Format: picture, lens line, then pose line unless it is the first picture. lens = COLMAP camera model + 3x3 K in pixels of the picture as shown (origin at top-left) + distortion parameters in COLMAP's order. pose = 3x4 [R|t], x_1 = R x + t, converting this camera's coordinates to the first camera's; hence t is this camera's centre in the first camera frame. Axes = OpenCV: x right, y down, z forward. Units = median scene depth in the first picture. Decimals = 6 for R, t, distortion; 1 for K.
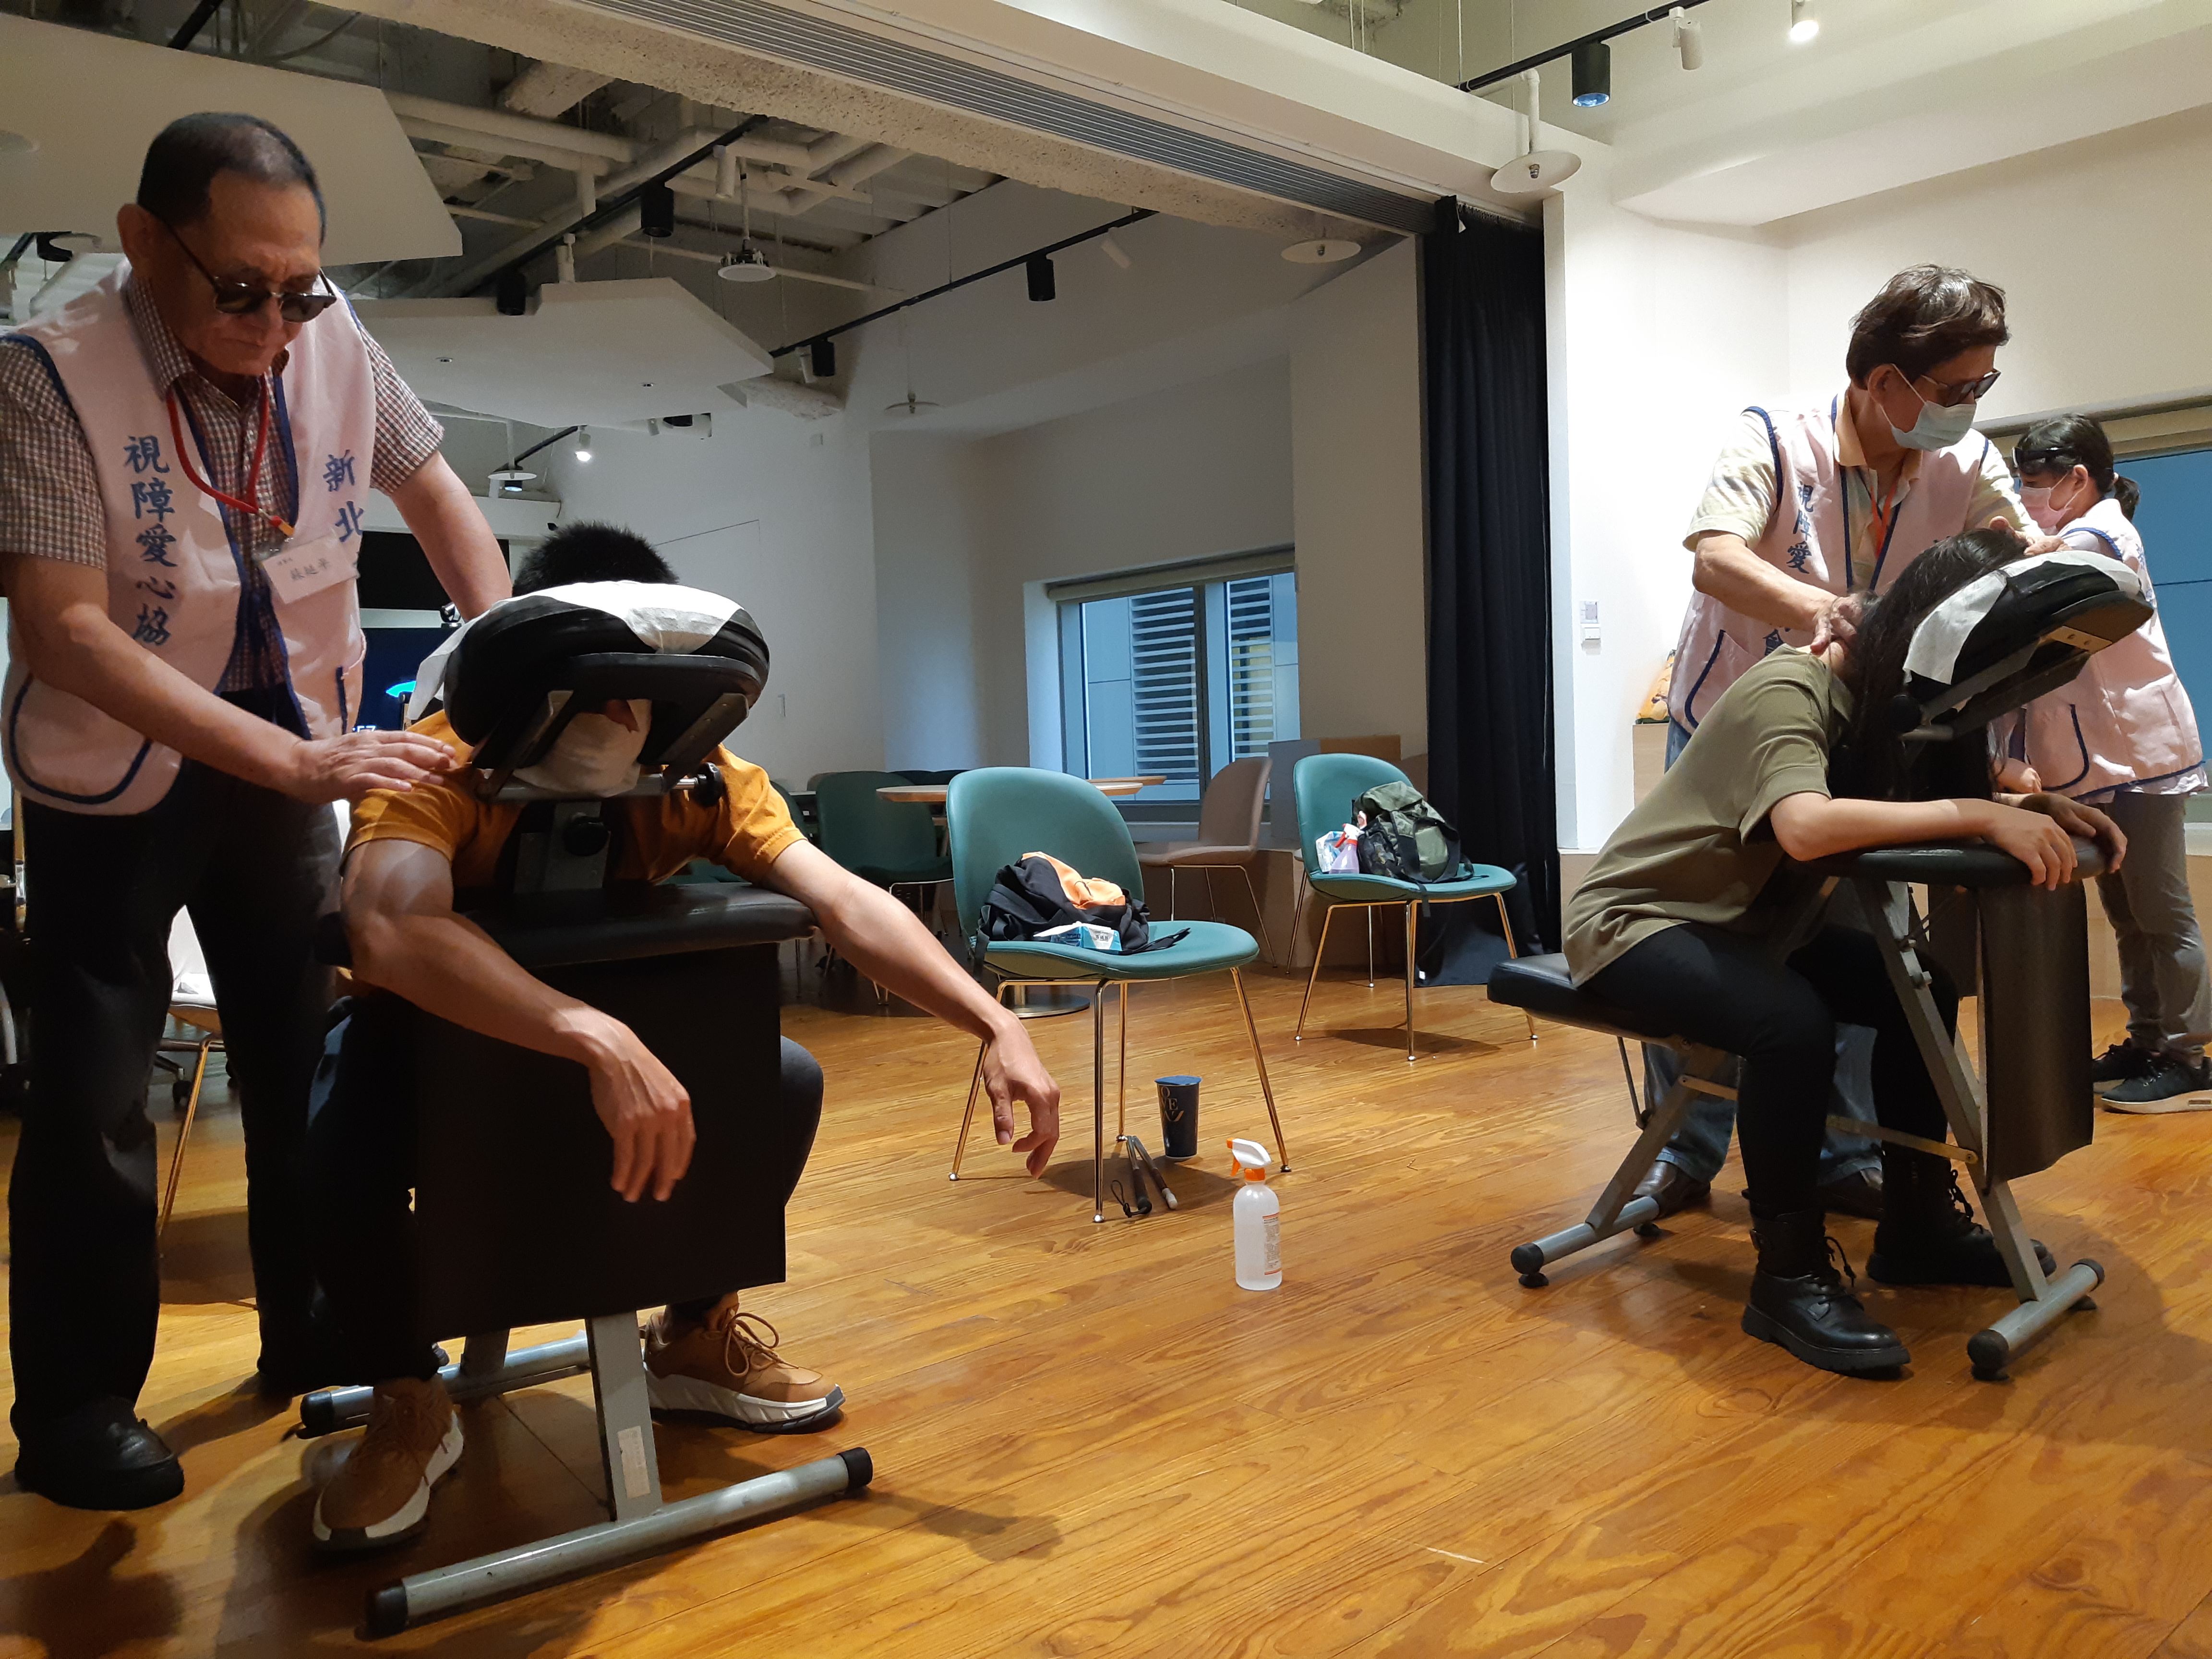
lens RADIAL K [[1726.1, 0, 1091.8], [0, 1726.1, 819.6], [0, 0, 1]] dist [0.005034, -0.045601]
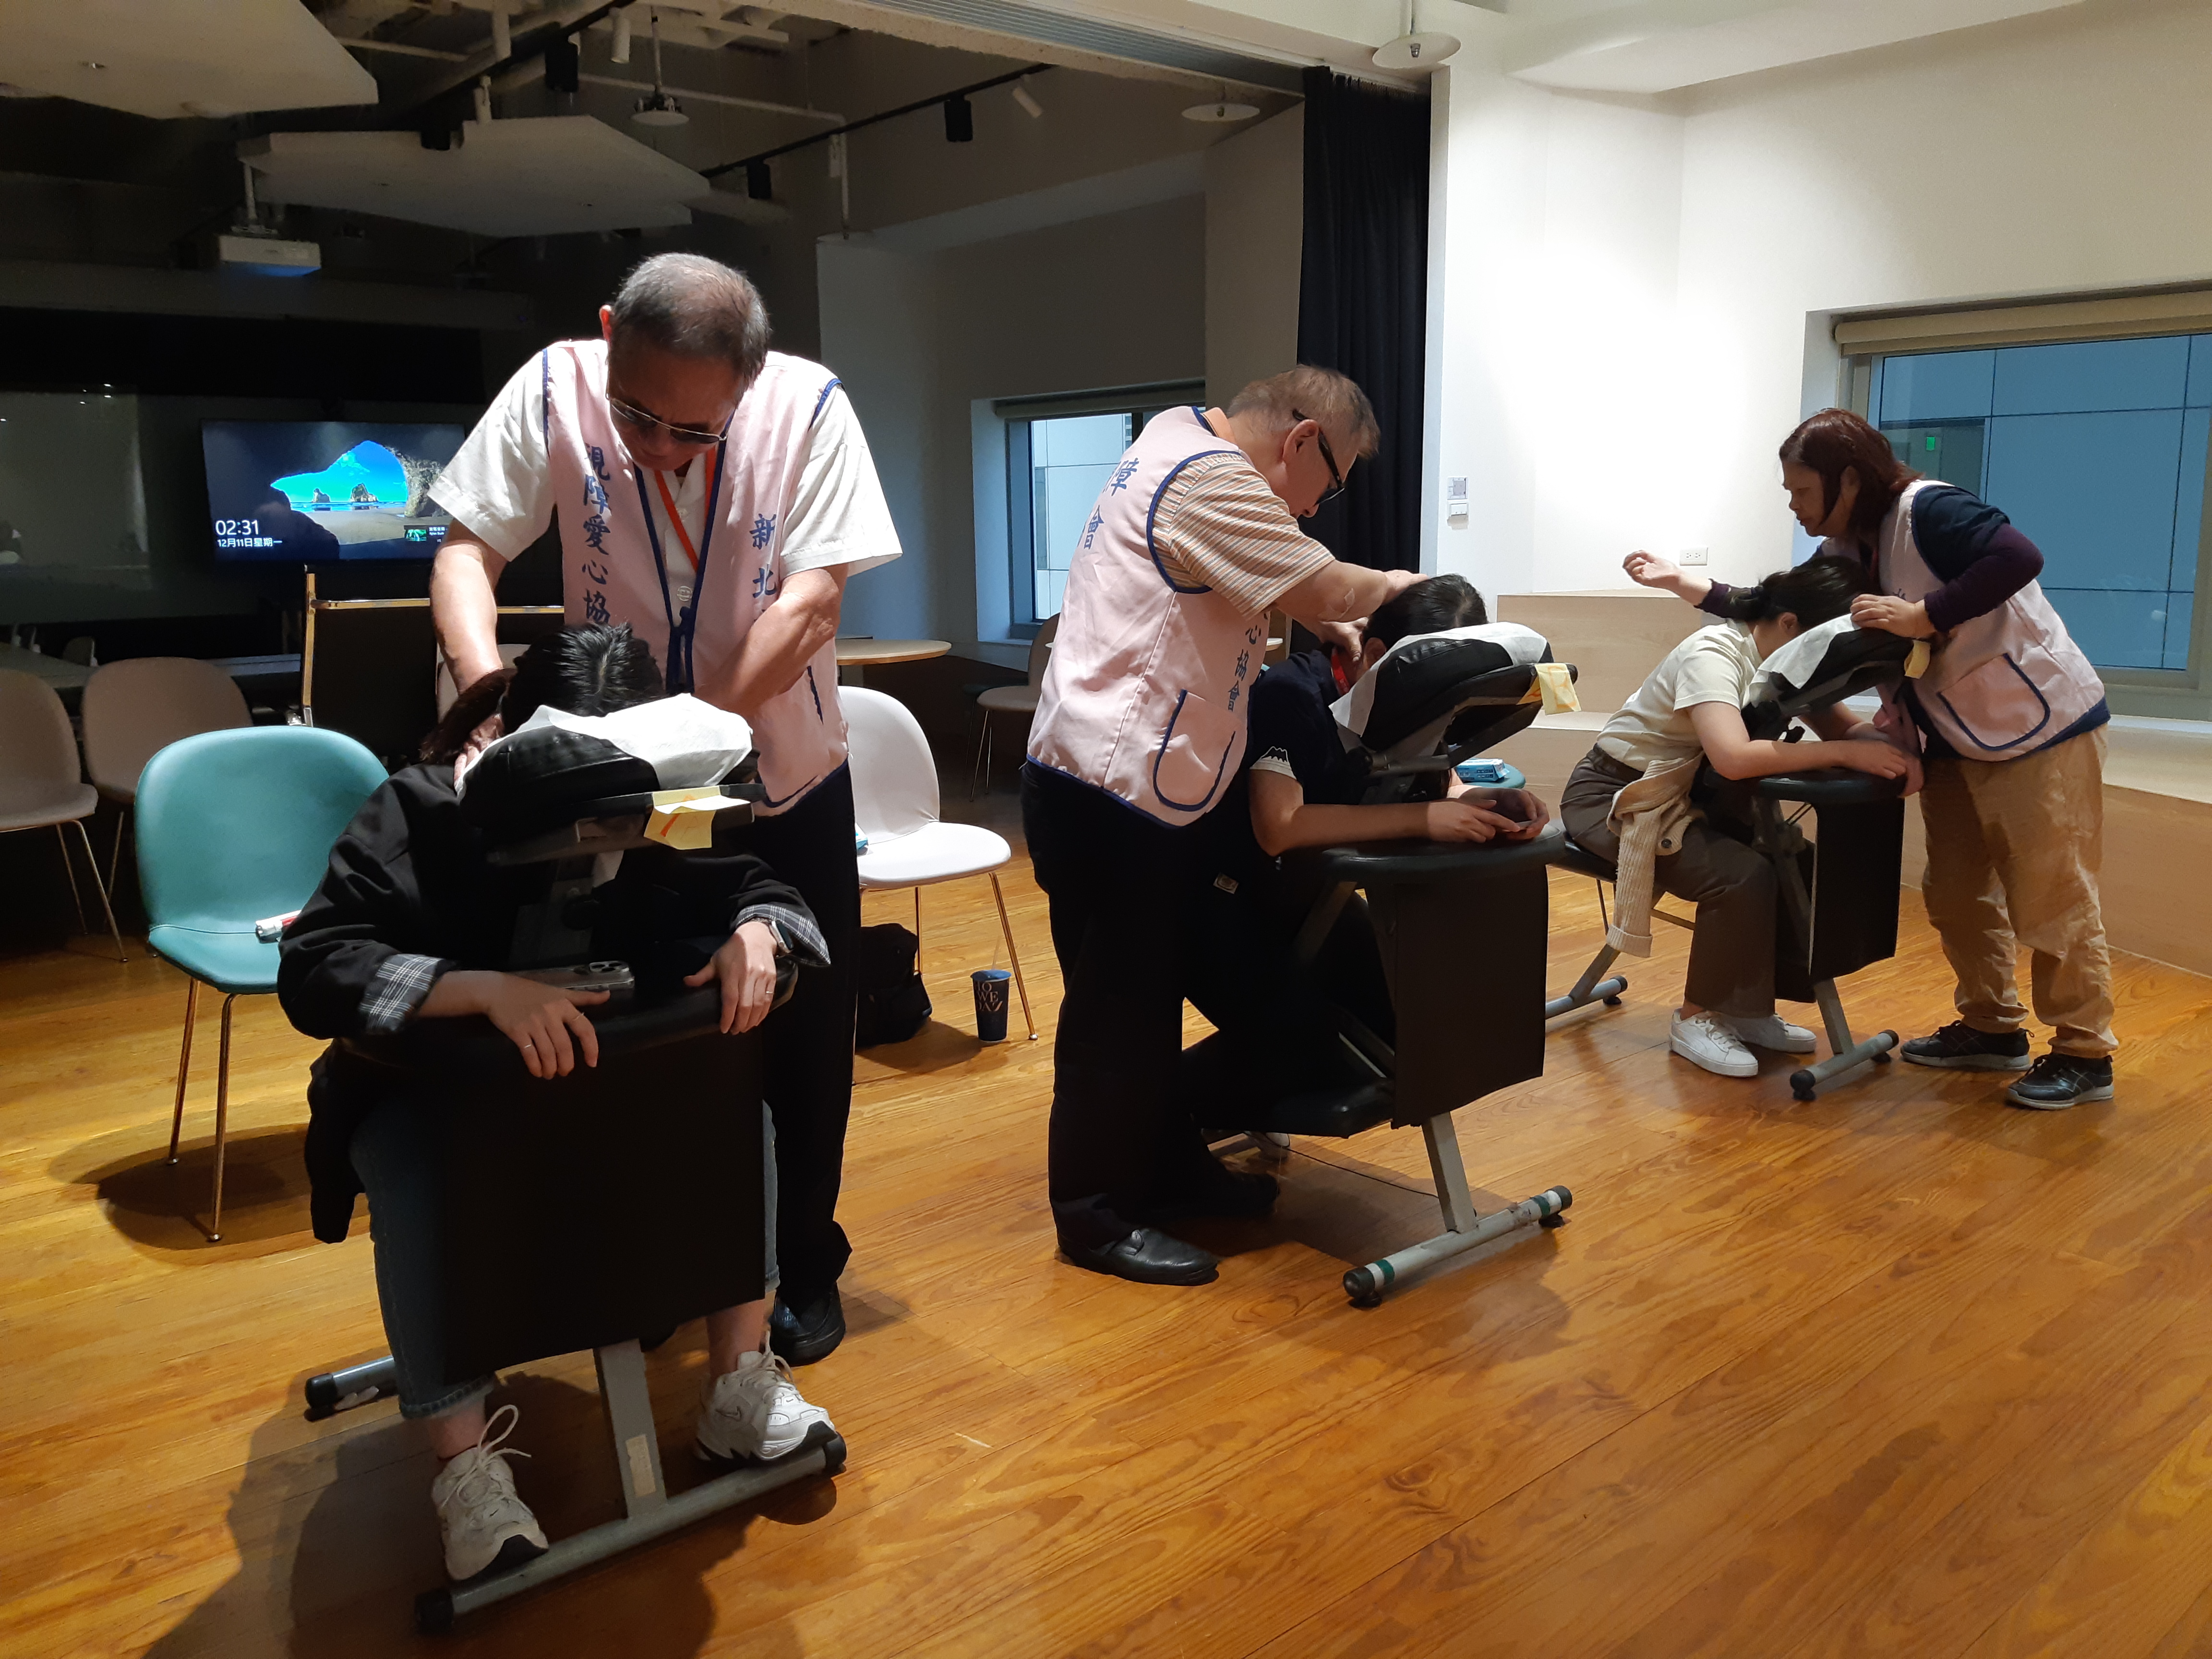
lens RADIAL K [[1726.1, 0, 1117.9], [0, 1726.1, 826.9], [0, 0, 1]] dist [0.005034, -0.045601]
pose [[0.999701, 0.023187, -0.007733, 0.236599], [-0.021760, 0.988370, 0.150506, -0.173454], [0.011133, -0.150292, 0.988579, -0.168378]]
